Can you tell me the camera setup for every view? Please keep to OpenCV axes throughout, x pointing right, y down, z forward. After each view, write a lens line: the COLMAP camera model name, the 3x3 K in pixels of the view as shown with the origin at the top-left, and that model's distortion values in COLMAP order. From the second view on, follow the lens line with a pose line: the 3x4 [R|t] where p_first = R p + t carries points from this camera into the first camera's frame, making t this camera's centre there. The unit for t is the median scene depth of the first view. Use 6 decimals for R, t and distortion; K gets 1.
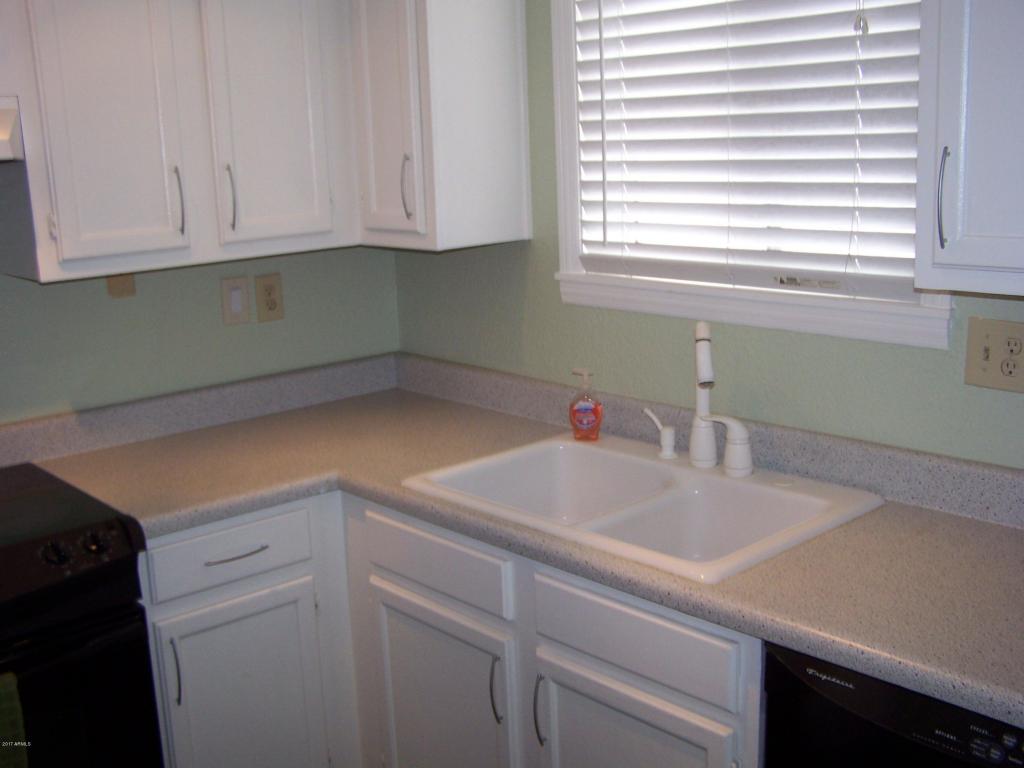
lens RADIAL K [[1159.0, 0, 508.6], [0, 1159.0, 384.3], [0, 0, 1]] dist [-0.104795, 0.000000]
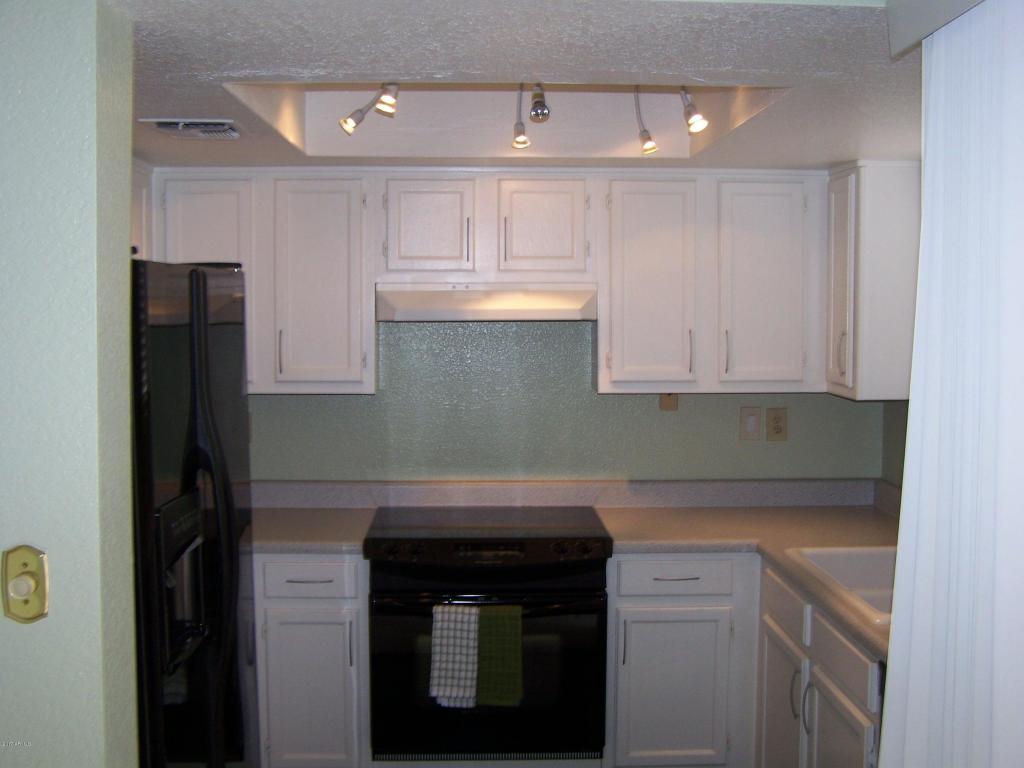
lens RADIAL K [[1159.0, 0, 514.5], [0, 1159.0, 384.8], [0, 0, 1]] dist [-0.104795, 0.000000]
pose [[0.769971, 0.084285, -0.632488, 0.529352], [-0.164624, 0.983919, -0.069292, 0.033504], [0.616477, 0.157476, 0.771464, -0.356529]]
